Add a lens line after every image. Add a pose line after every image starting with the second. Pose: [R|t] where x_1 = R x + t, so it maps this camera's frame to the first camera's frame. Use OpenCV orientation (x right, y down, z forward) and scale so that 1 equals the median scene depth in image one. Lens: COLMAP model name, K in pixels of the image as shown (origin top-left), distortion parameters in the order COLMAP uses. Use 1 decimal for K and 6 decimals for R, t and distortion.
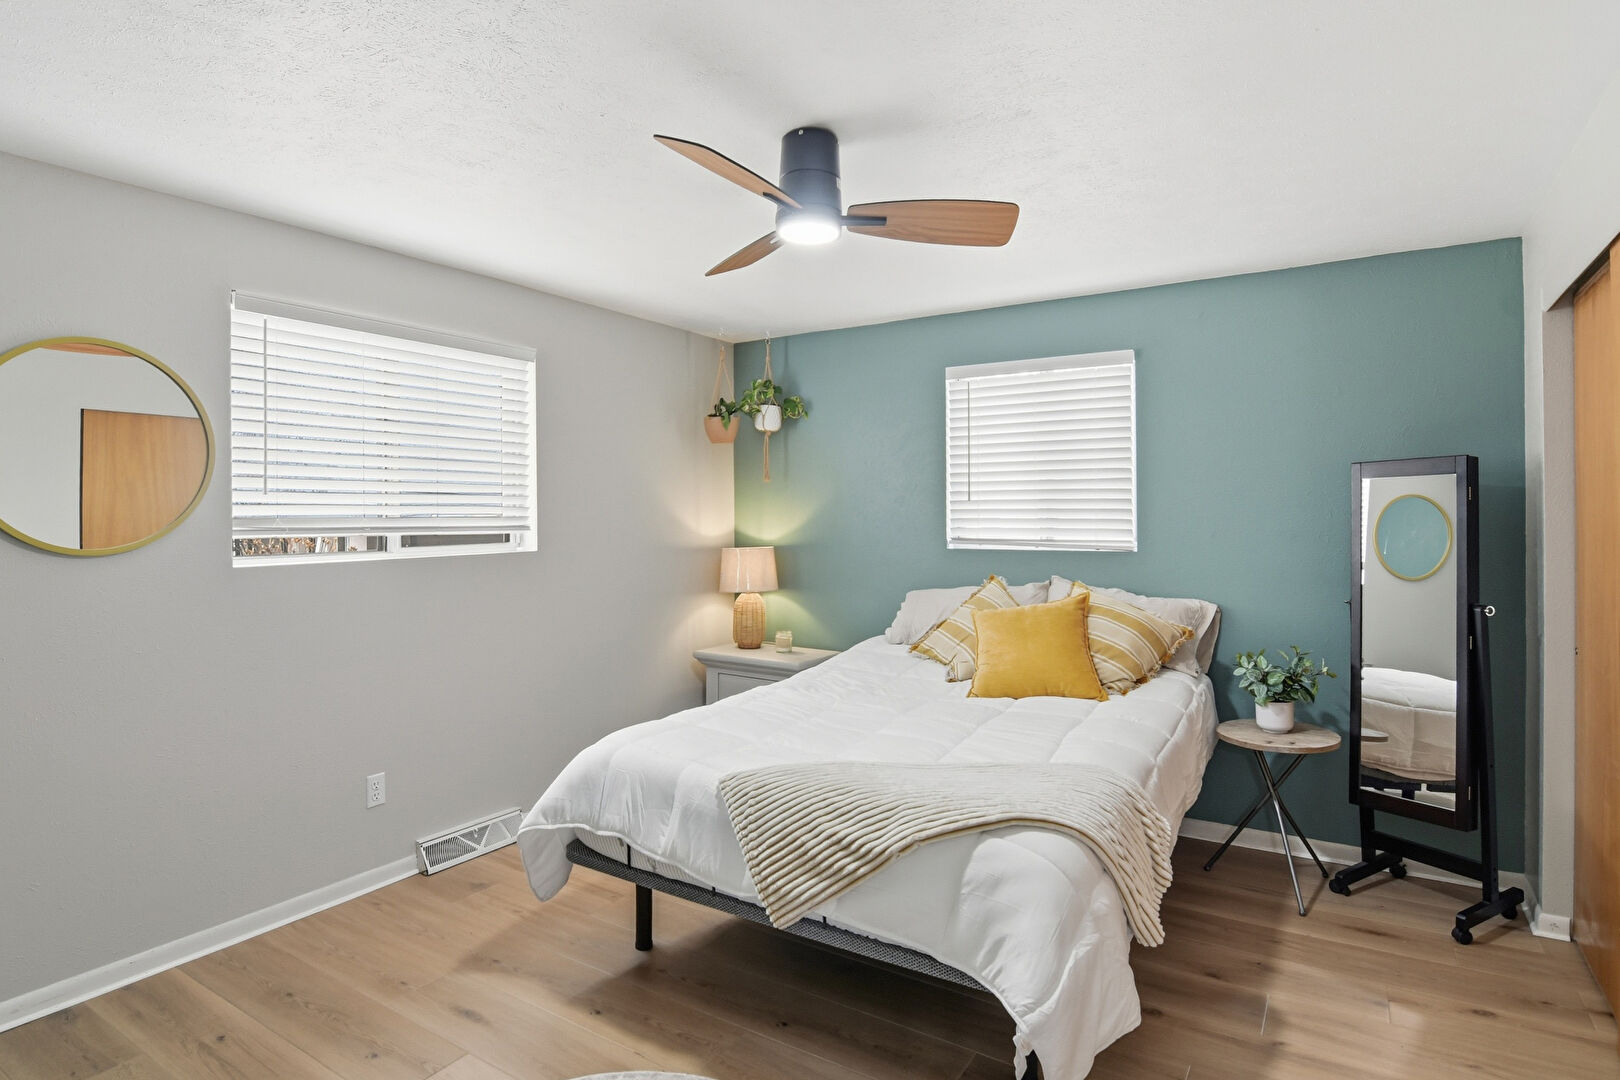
lens RADIAL K [[833.7, 0, 814.6], [0, 833.7, 527.5], [0, 0, 1]] dist [-0.033815, -0.000019]
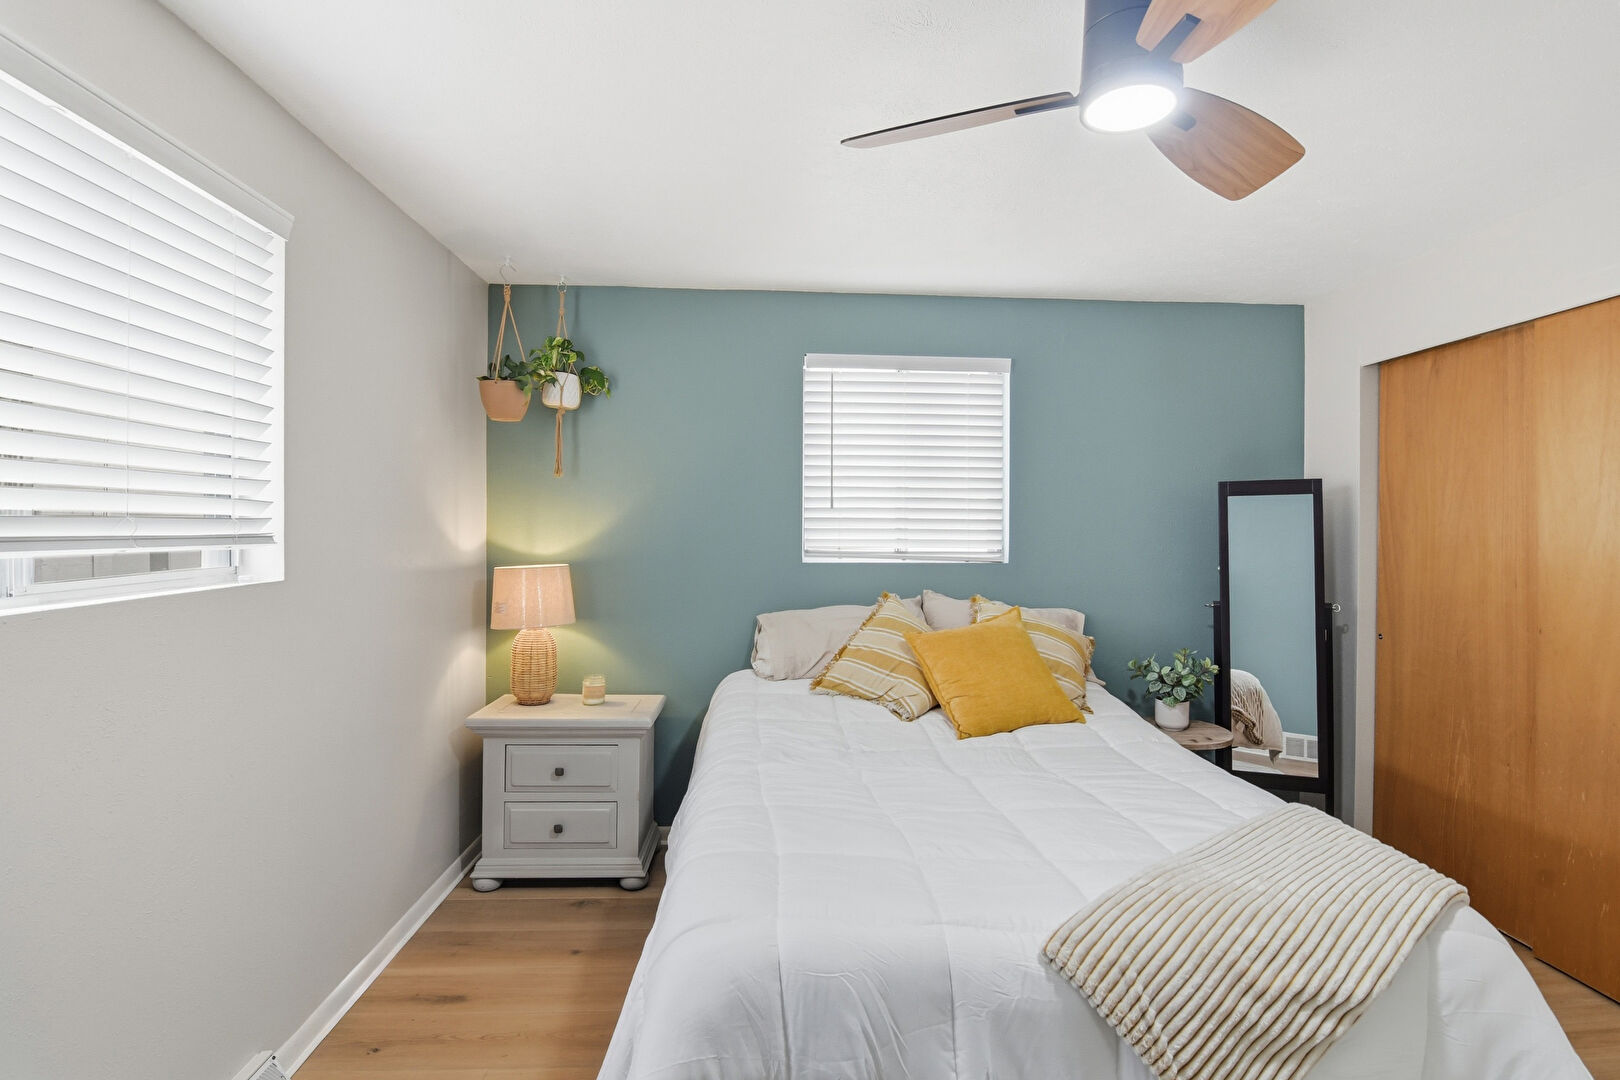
lens RADIAL K [[793.4, 0, 817.5], [0, 793.4, 534.3], [0, 0, 1]] dist [-0.012946, -0.000906]
pose [[0.812122, 0.003691, 0.583476, -0.317318], [-0.002118, 0.999992, -0.003379, -0.001489], [-0.583484, 0.001508, 0.812123, 0.328354]]
